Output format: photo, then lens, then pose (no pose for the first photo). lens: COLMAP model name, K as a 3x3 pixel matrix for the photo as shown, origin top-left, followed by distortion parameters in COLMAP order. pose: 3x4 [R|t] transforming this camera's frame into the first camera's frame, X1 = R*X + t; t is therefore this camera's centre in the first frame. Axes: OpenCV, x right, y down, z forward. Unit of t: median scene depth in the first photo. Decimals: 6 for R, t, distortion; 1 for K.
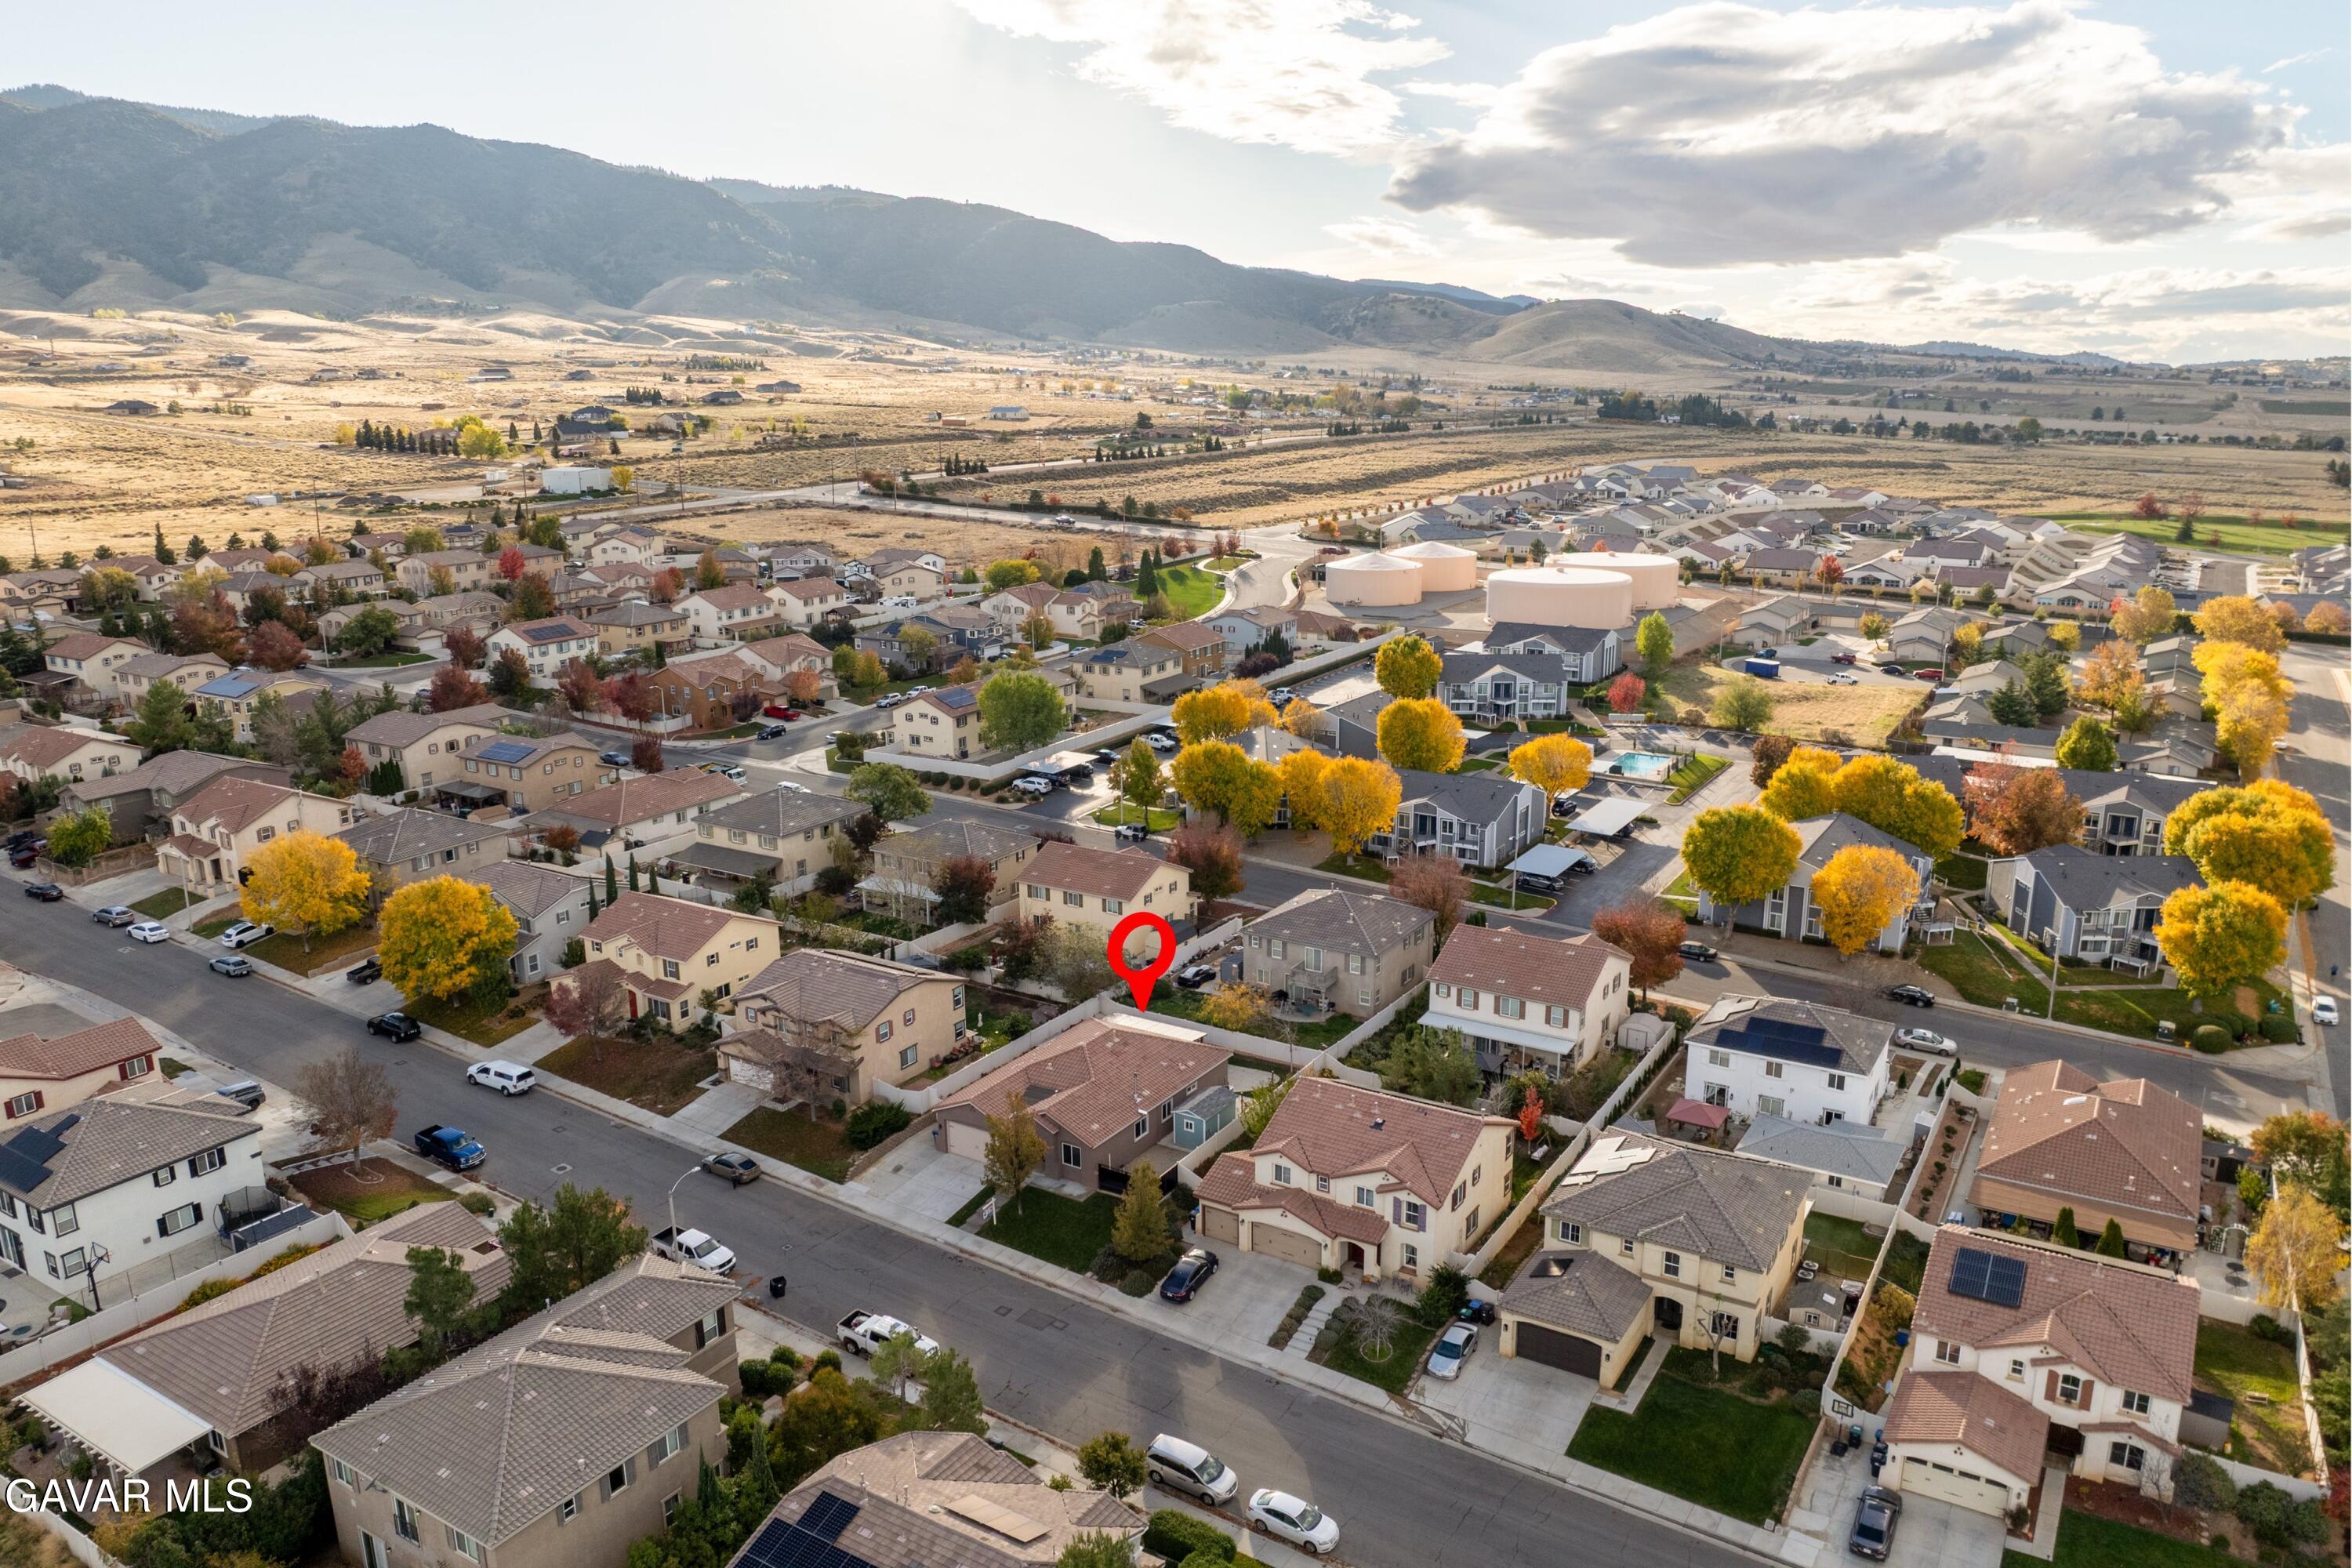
lens RADIAL K [[1654.4, 0, 1176.0], [0, 1654.4, 784.0], [0, 0, 1]] dist [-0.032344, 0.002236]
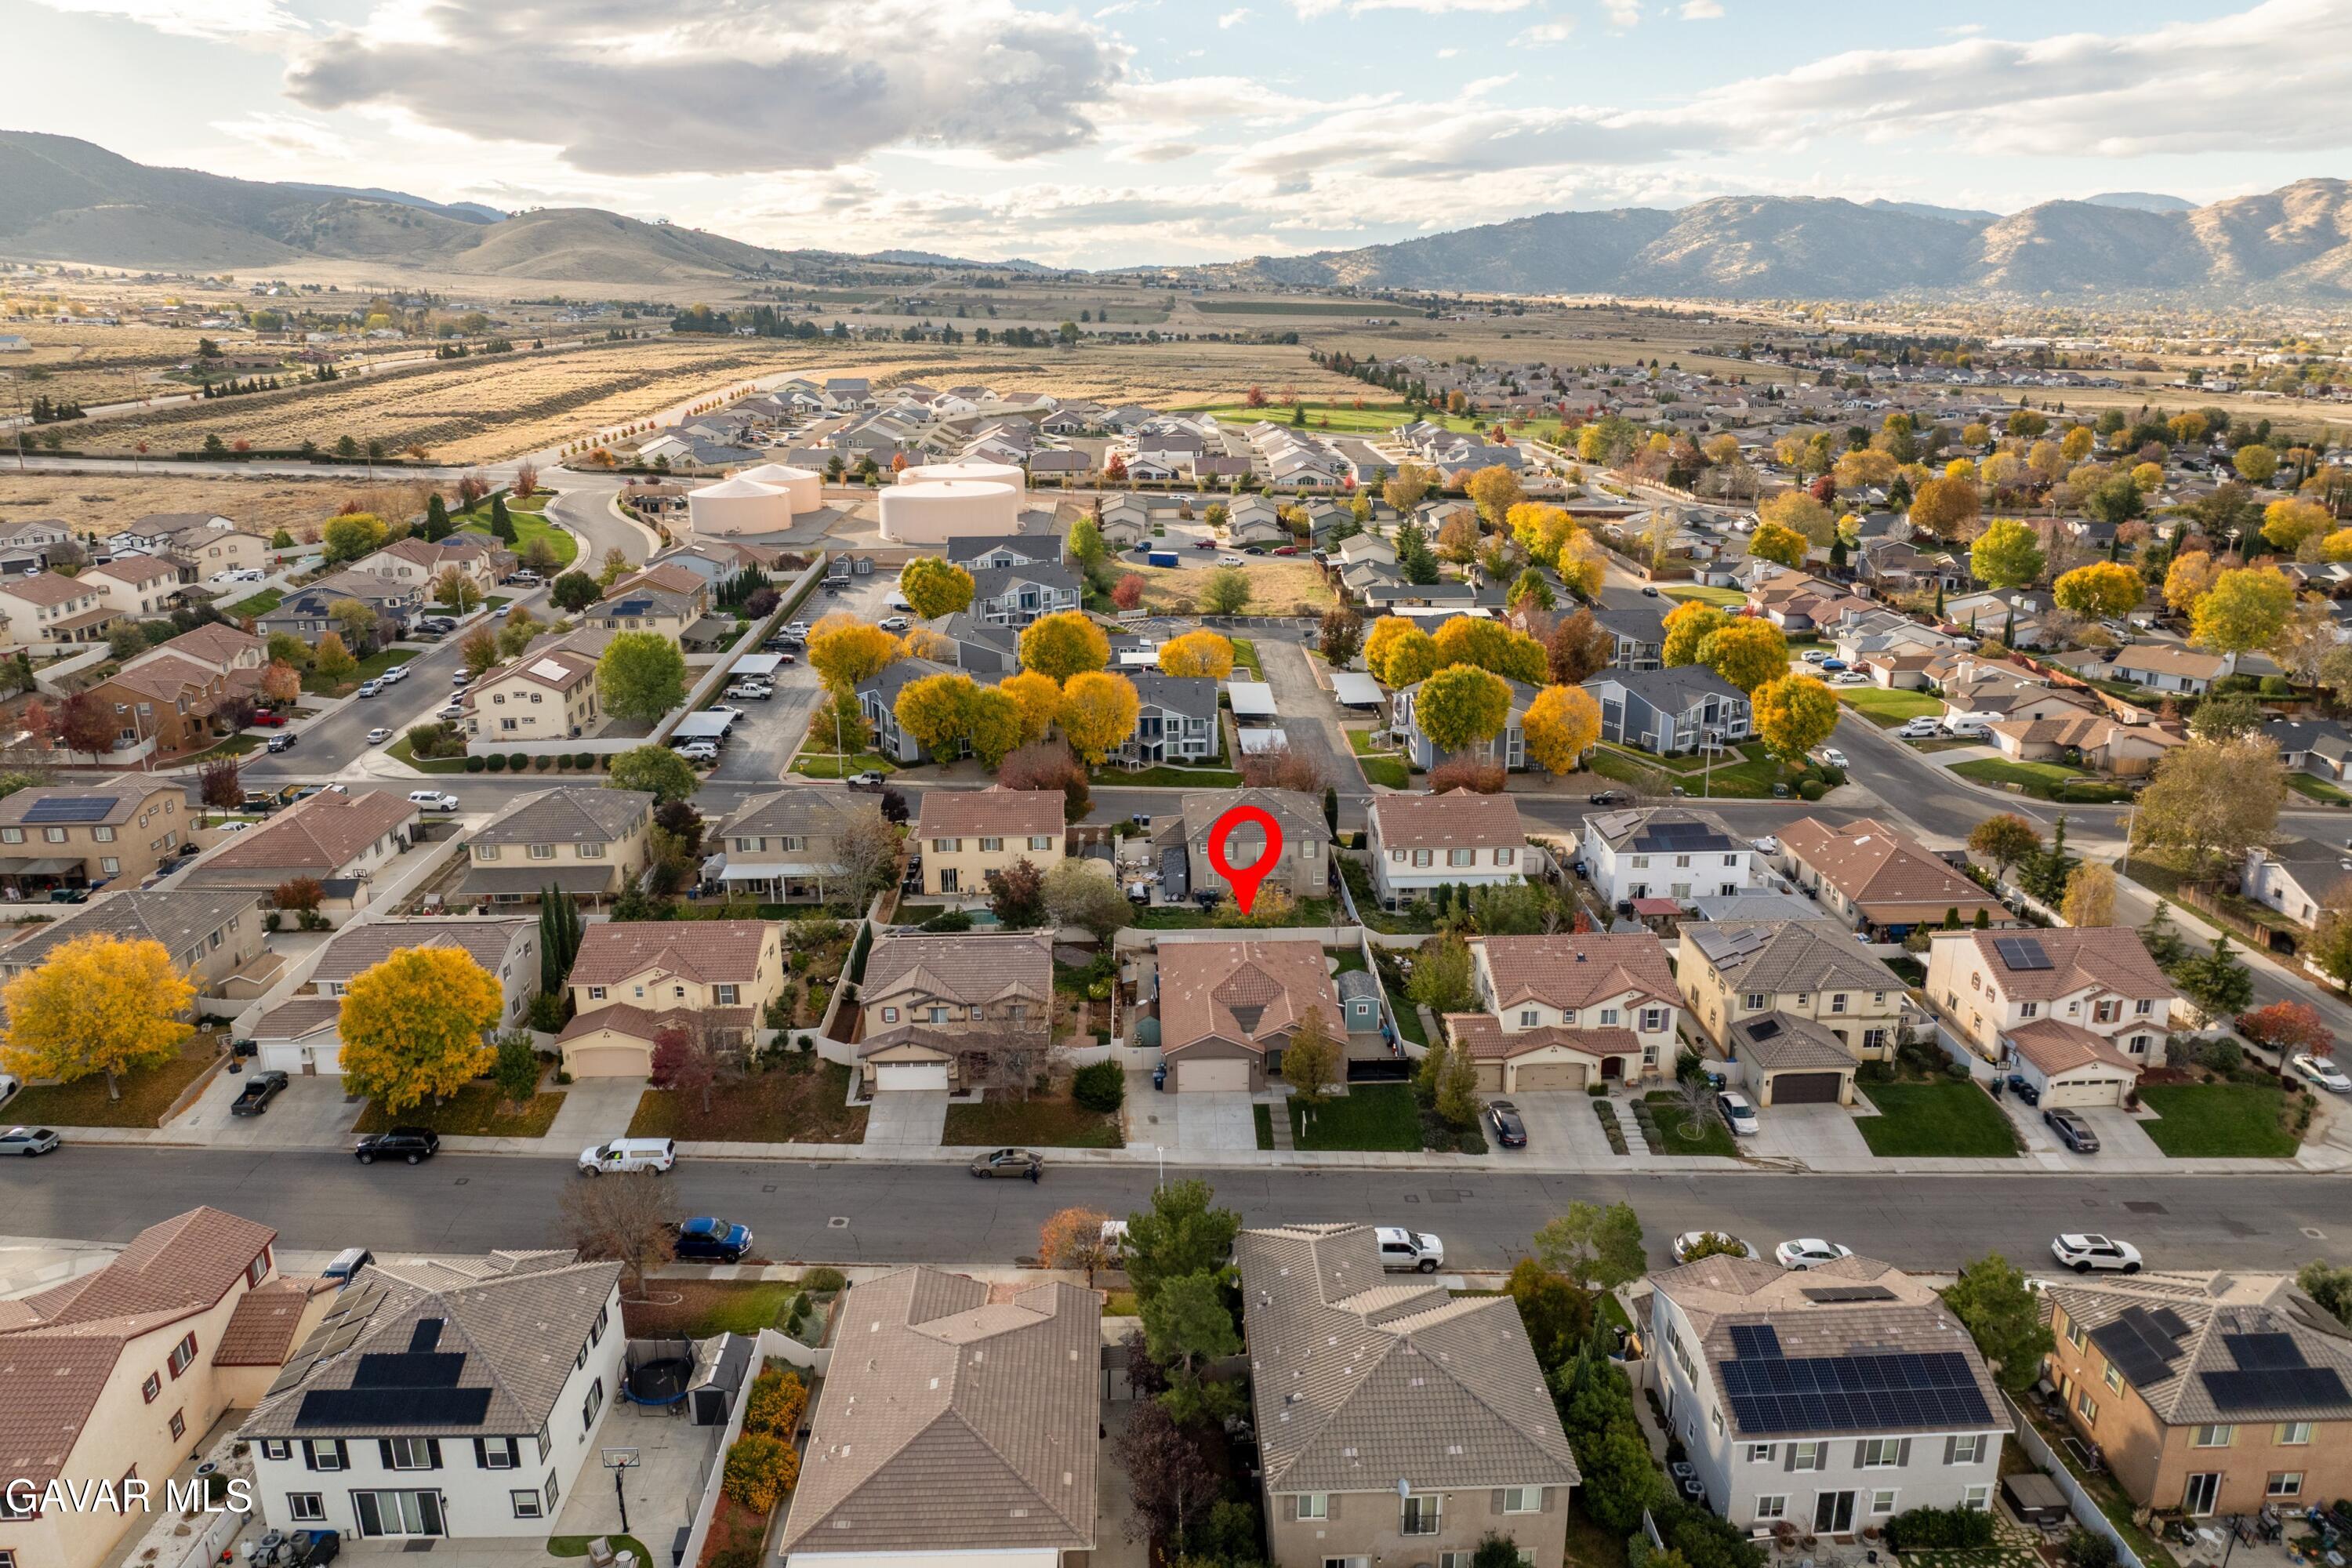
lens RADIAL K [[1654.4, 0, 1176.0], [0, 1654.4, 784.0], [0, 0, 1]] dist [-0.032344, 0.002236]
pose [[0.832581, -0.161068, 0.529968, -0.333460], [0.133847, 0.986936, 0.089677, -0.026449], [-0.537489, -0.003729, 0.843263, 0.082377]]
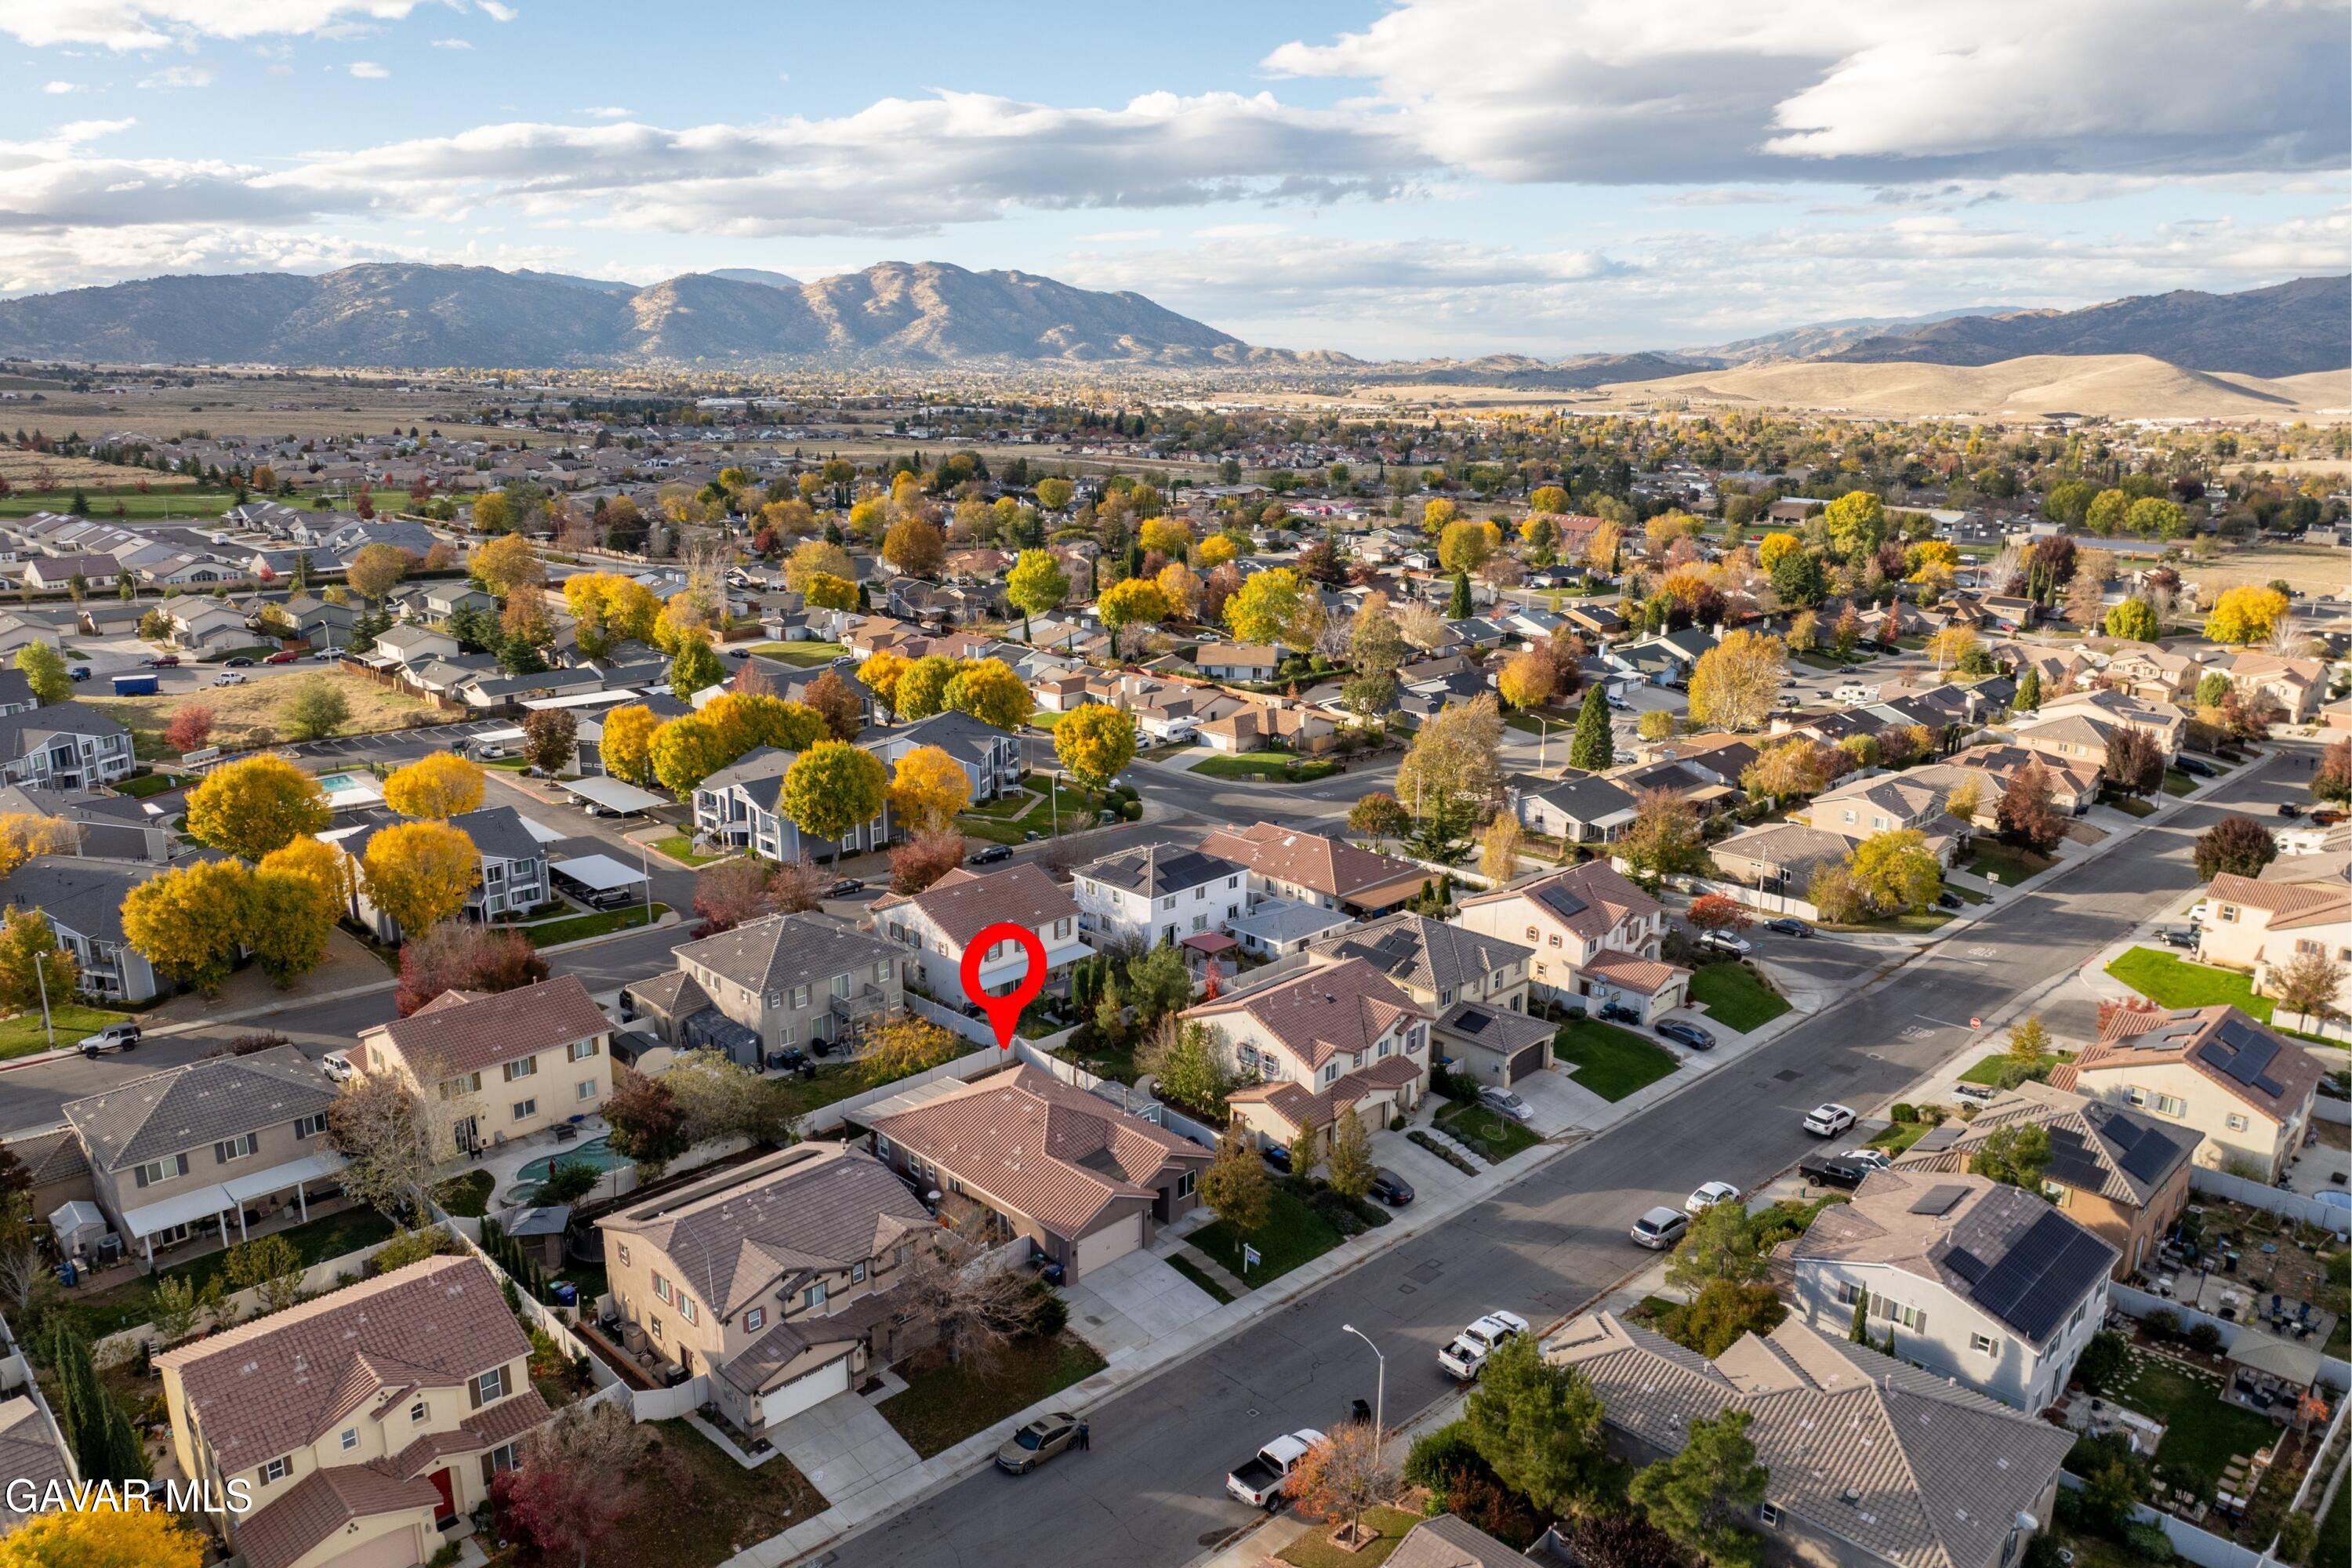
lens RADIAL K [[1647.8, 0, 1176.0], [0, 1647.8, 784.0], [0, 0, 1]] dist [-0.040637, -0.000116]
pose [[0.230104, -0.242185, 0.942549, -0.434593], [0.224933, 0.955548, 0.190612, -0.080884], [-0.946814, 0.168150, 0.274351, 0.360203]]
